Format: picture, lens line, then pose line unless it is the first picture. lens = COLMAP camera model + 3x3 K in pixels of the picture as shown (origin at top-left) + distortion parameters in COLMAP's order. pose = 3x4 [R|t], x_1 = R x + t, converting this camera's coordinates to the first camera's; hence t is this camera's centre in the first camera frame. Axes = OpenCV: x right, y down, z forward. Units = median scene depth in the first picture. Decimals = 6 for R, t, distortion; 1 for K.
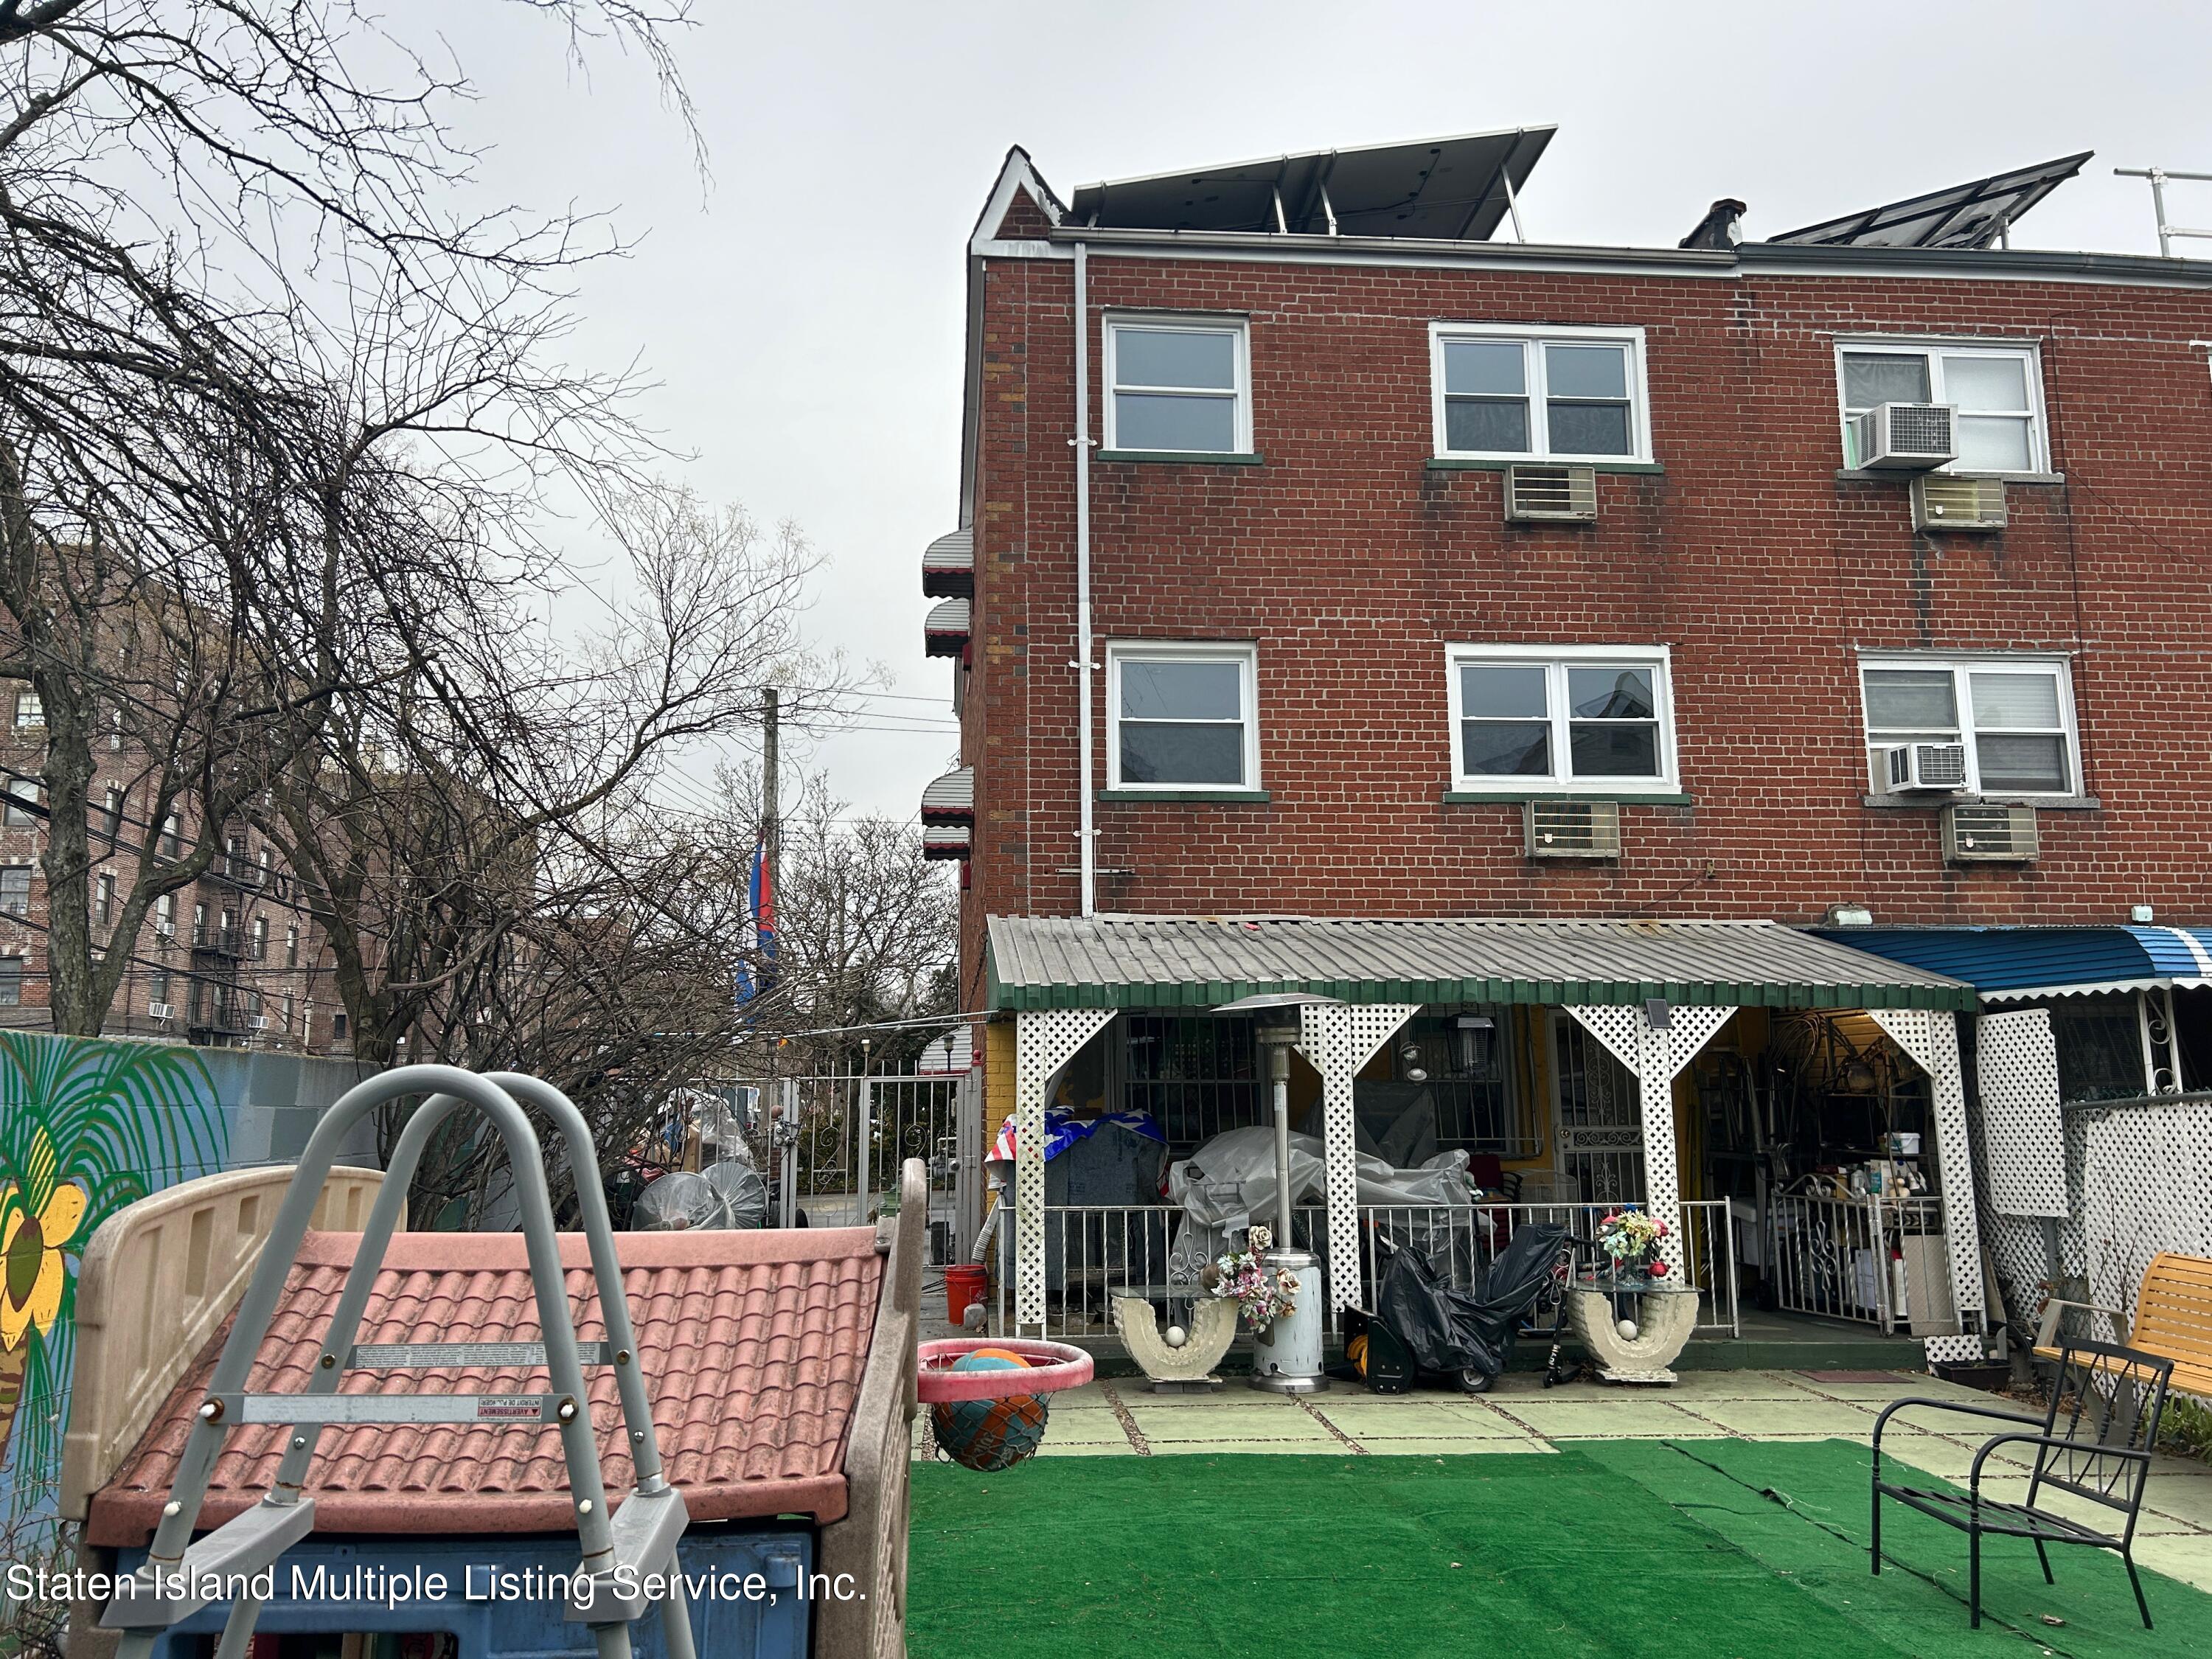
lens RADIAL K [[1647.8, 0, 1106.0], [0, 1647.8, 829.5], [0, 0, 1]] dist [0.034509, -0.066719]
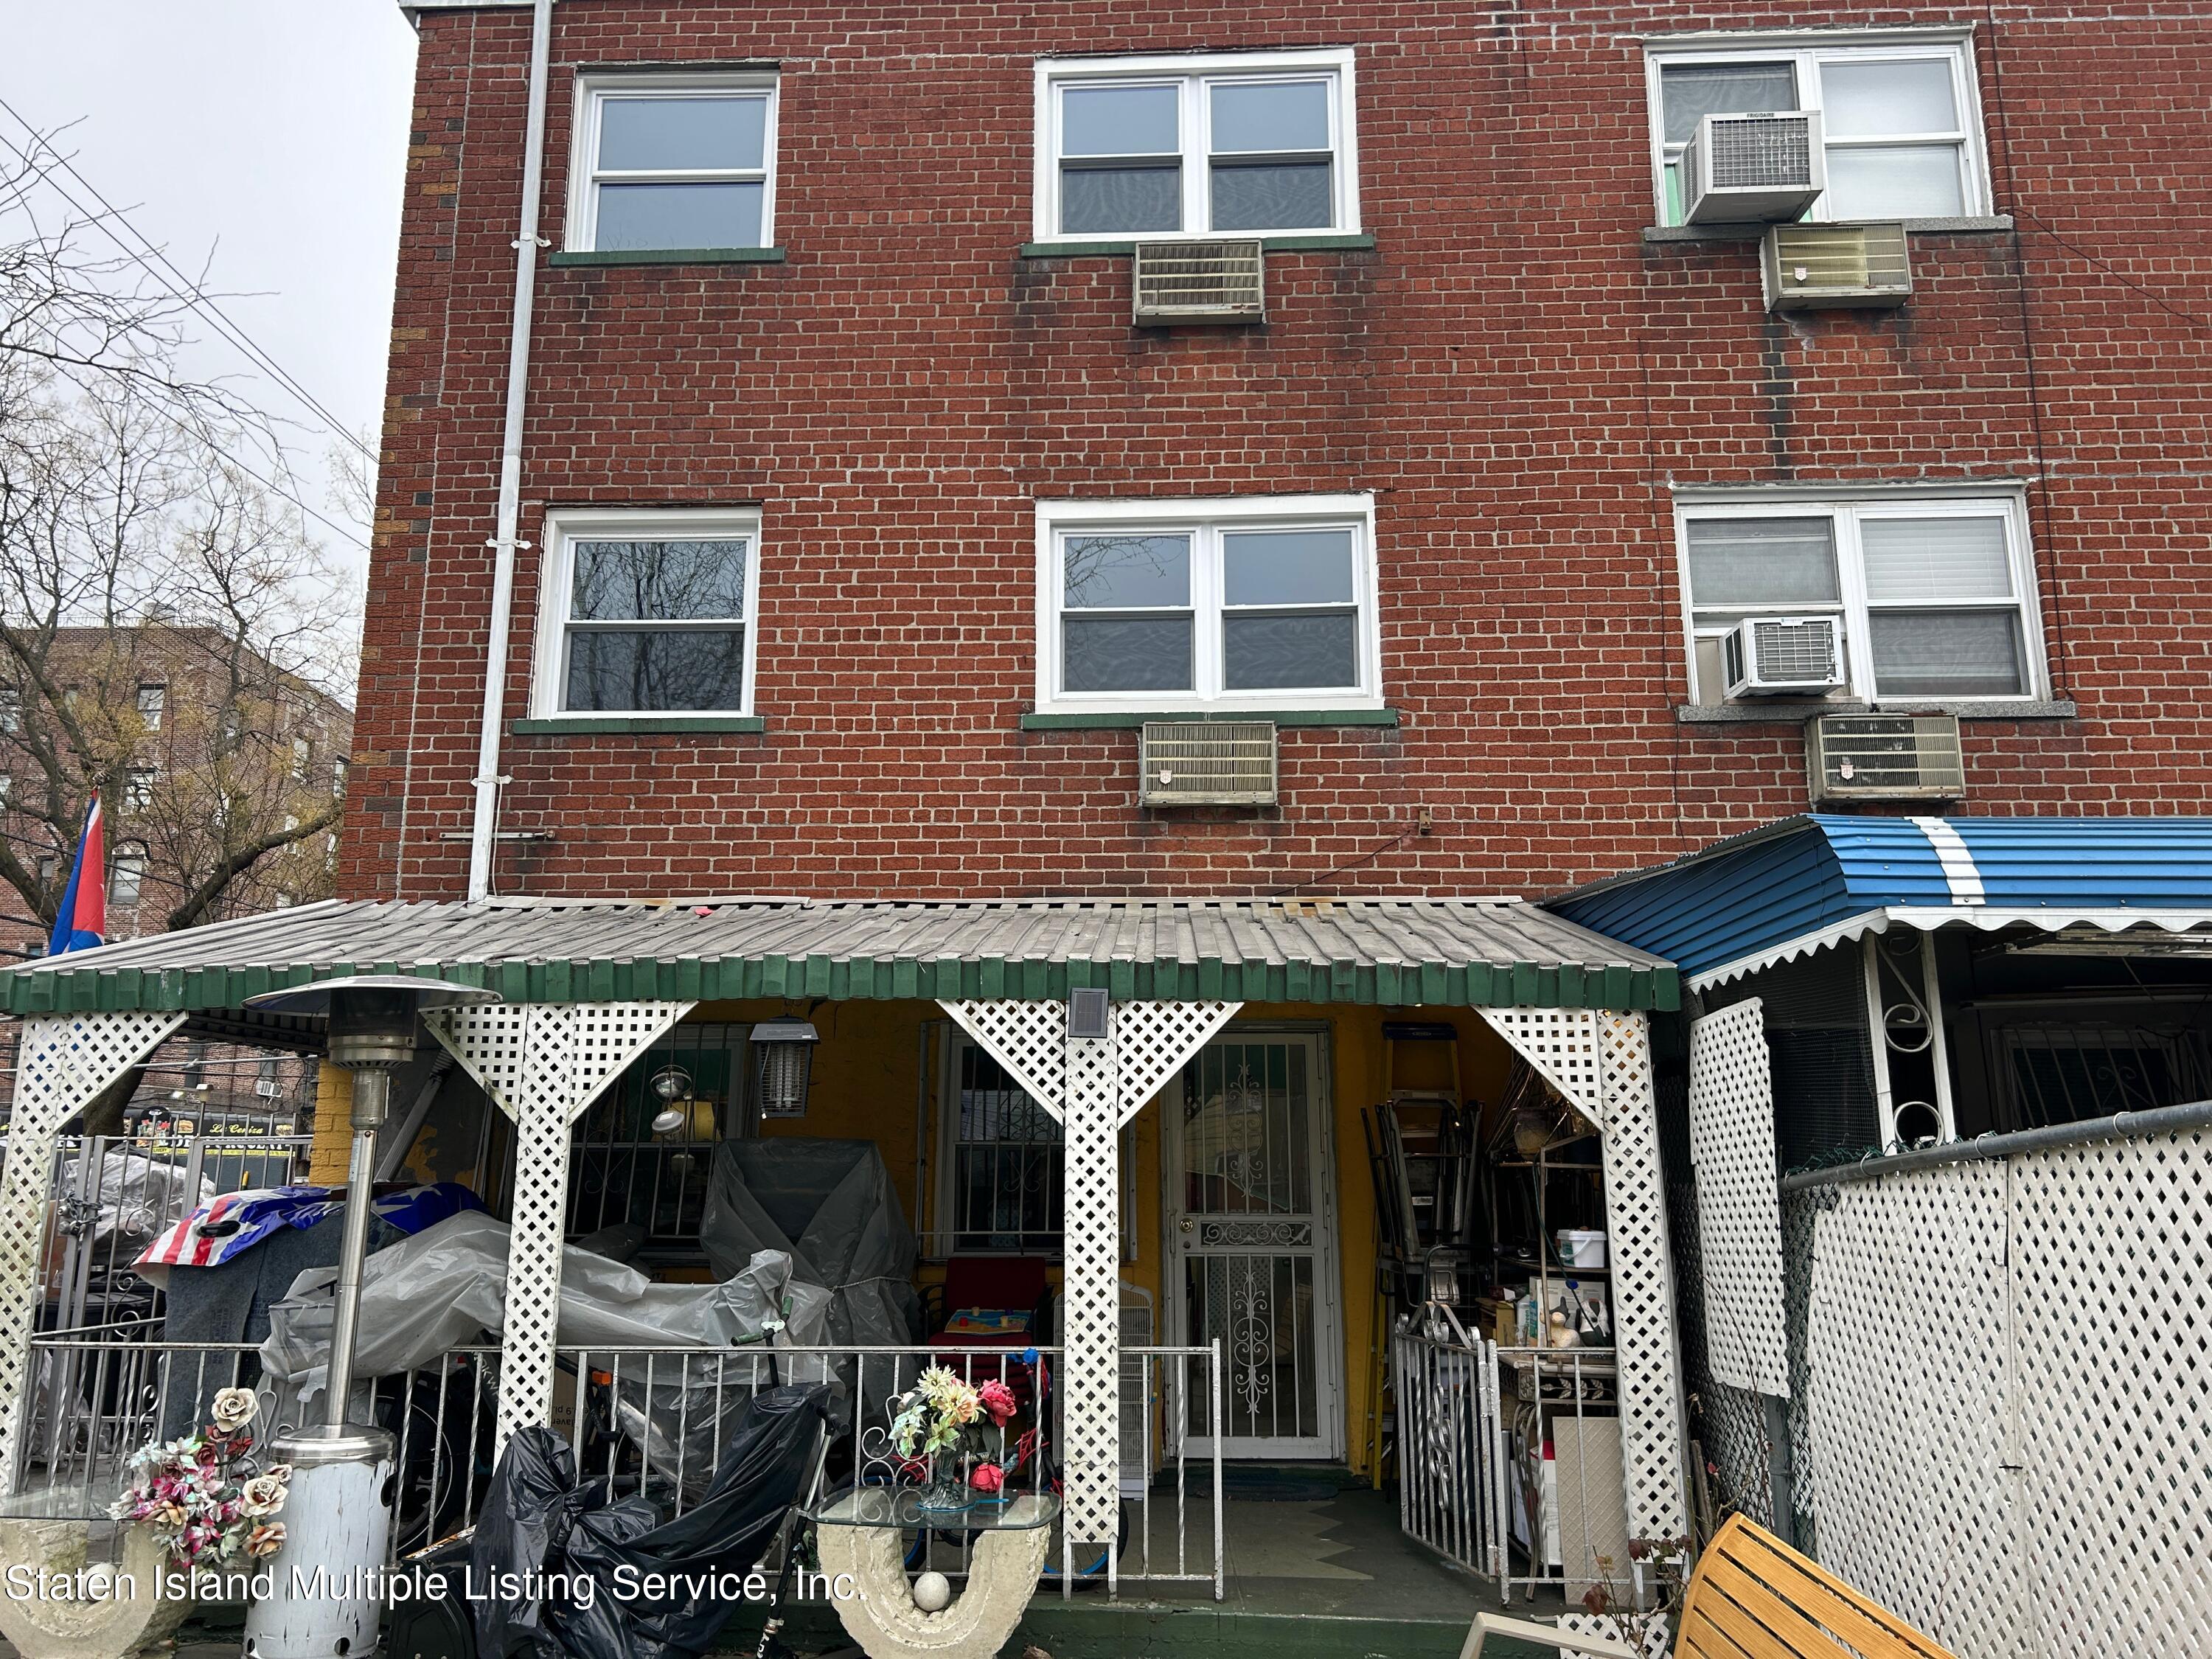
lens RADIAL K [[1678.2, 0, 1089.9], [0, 1678.2, 829.1], [0, 0, 1]] dist [0.046234, -0.075120]
pose [[0.991116, -0.019553, -0.131558, 0.317736], [0.013064, 0.998663, -0.050009, 0.058411], [0.132360, 0.047847, 0.990046, 0.319779]]
